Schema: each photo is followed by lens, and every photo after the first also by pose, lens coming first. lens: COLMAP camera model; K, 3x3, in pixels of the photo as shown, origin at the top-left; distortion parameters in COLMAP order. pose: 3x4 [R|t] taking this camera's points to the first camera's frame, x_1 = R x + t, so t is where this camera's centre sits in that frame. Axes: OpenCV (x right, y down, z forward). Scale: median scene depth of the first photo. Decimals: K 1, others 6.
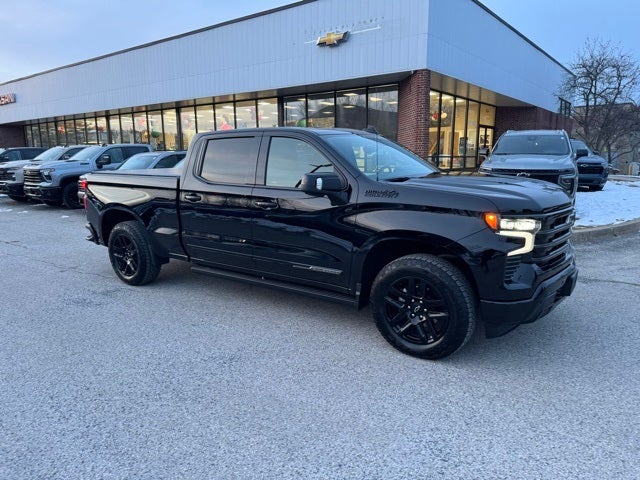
lens RADIAL K [[449.5, 0, 325.5], [0, 449.5, 240.4], [0, 0, 1]] dist [0.035041, -0.037859]
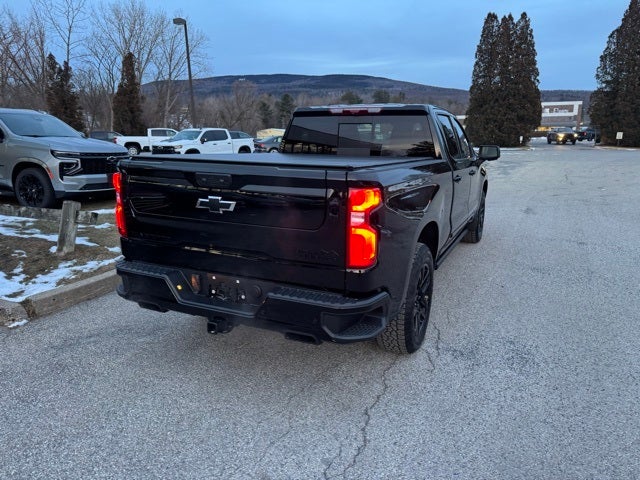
lens RADIAL K [[449.5, 0, 325.0], [0, 449.5, 236.6], [0, 0, 1]] dist [0.035041, -0.037859]
pose [[-0.178669, -0.194884, 0.964416, -1.005643], [0.179196, 0.957349, 0.226654, -0.207865], [-0.967453, 0.213316, -0.136126, 1.231496]]
